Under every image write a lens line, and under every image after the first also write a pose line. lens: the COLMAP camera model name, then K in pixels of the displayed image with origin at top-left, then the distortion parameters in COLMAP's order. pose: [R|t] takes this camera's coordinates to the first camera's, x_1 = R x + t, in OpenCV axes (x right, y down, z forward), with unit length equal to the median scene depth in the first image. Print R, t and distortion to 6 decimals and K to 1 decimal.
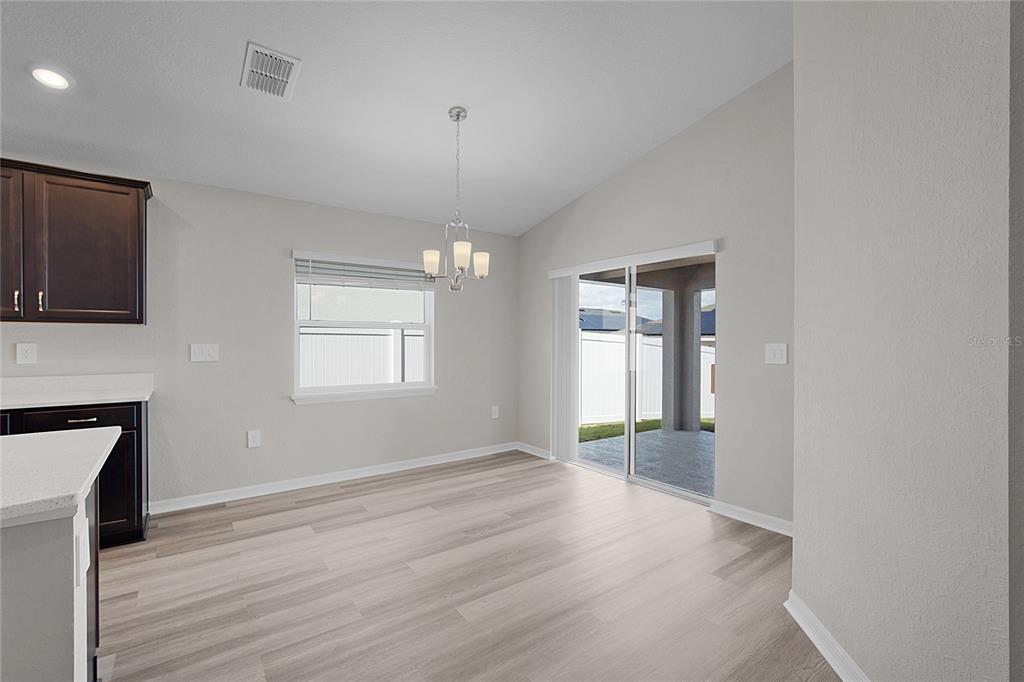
lens RADIAL K [[455.3, 0, 514.1], [0, 455.3, 342.0], [0, 0, 1]] dist [-0.008530, 0.001555]
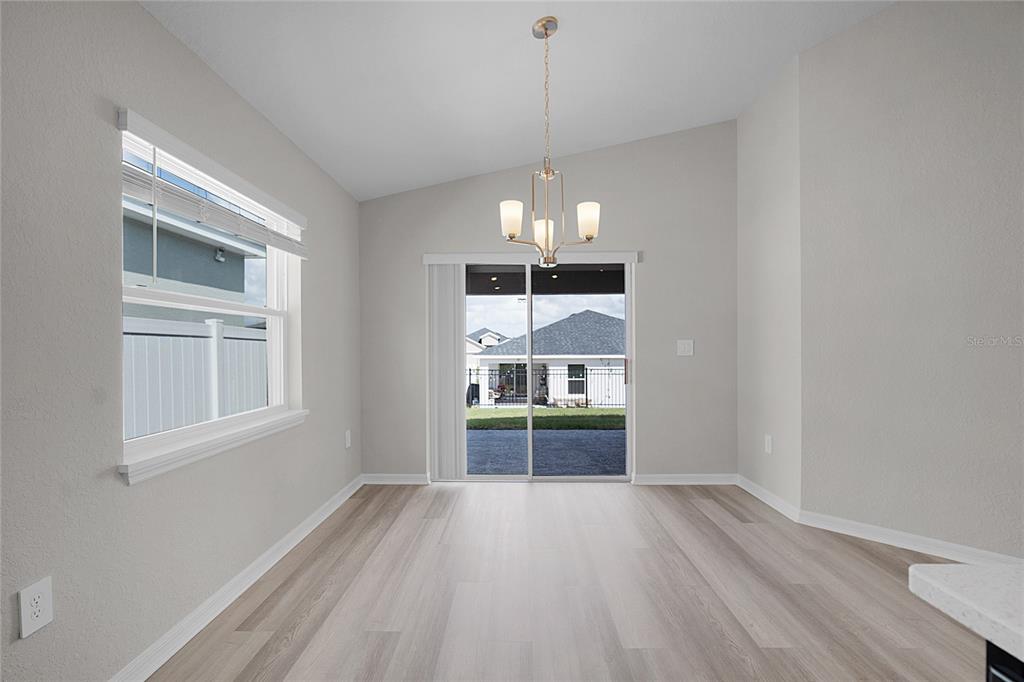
lens RADIAL K [[455.3, 0, 510.0], [0, 455.3, 346.9], [0, 0, 1]] dist [-0.008530, 0.001555]
pose [[0.616214, -0.006714, 0.787550, -0.574272], [0.009842, 0.999951, 0.000824, 0.013443], [-0.787518, 0.007243, 0.616250, 0.452947]]
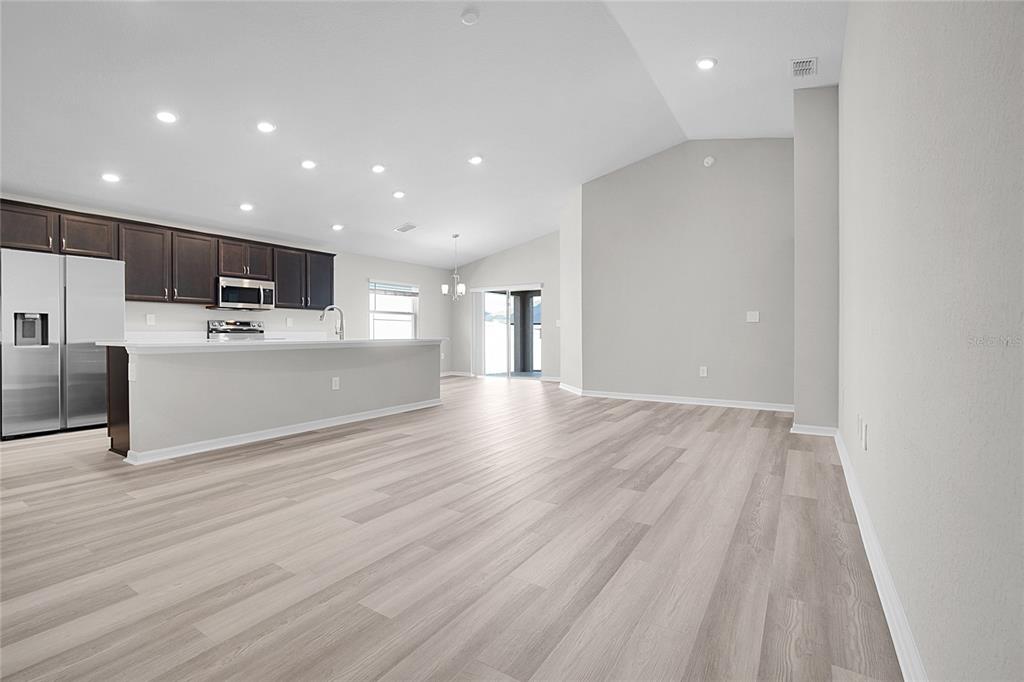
lens RADIAL K [[455.3, 0, 511.4], [0, 455.3, 336.5], [0, 0, 1]] dist [-0.008530, 0.001555]
pose [[0.937766, -0.004914, 0.347234, -0.595694], [0.003945, 0.999986, 0.003498, 0.076737], [-0.347246, -0.001910, 0.937772, -1.326382]]
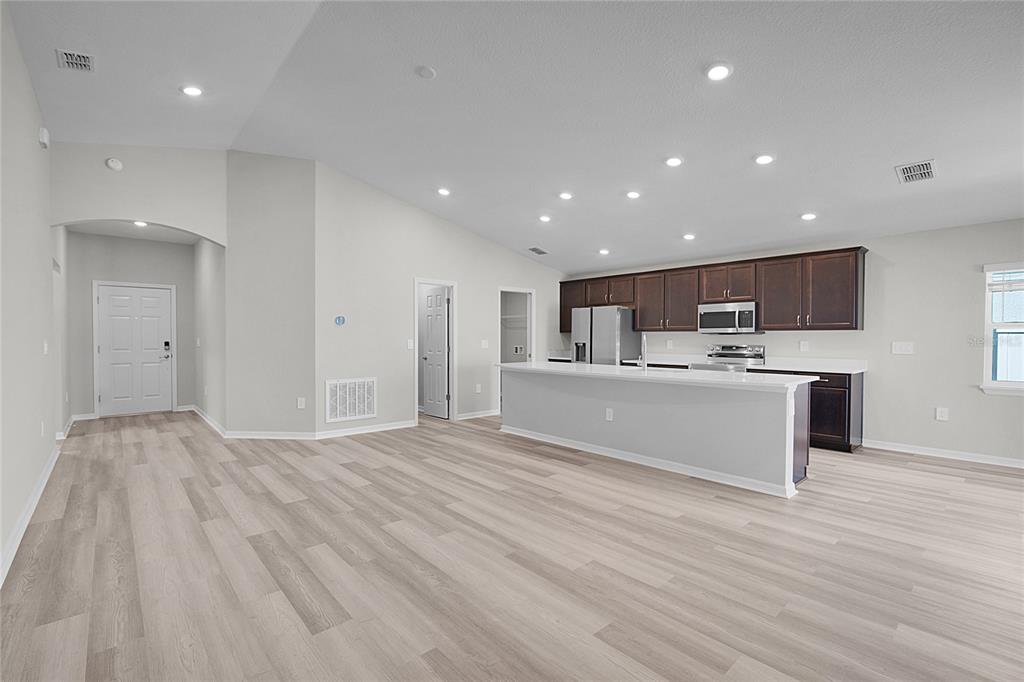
lens RADIAL K [[455.3, 0, 497.0], [0, 455.3, 342.0], [0, 0, 1]] dist [-0.008530, 0.001555]
pose [[0.064882, 0.008499, -0.997857, 0.615020], [-0.007843, 0.999937, 0.008007, 0.002030], [0.997862, 0.007306, 0.064944, -0.360648]]
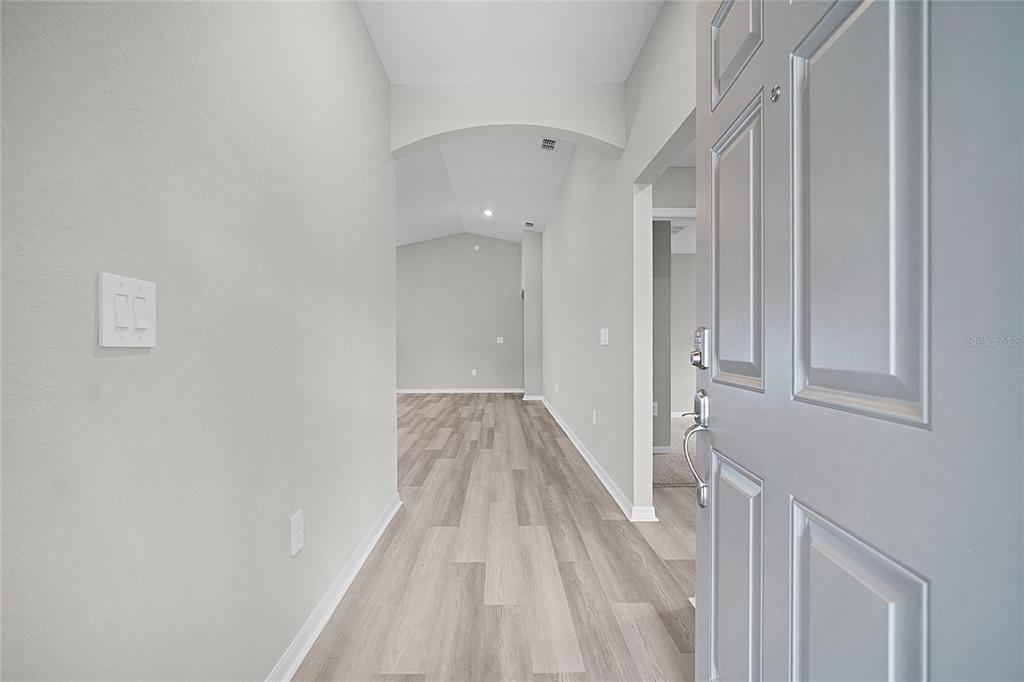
lens RADIAL K [[455.3, 0, 511.4], [0, 455.3, 344.5], [0, 0, 1]] dist [-0.008530, 0.001555]
pose [[0.580829, 0.002187, 0.814023, -1.414895], [0.003527, 0.999980, -0.005204, 0.057929], [-0.814018, 0.005894, 0.580810, -1.766990]]
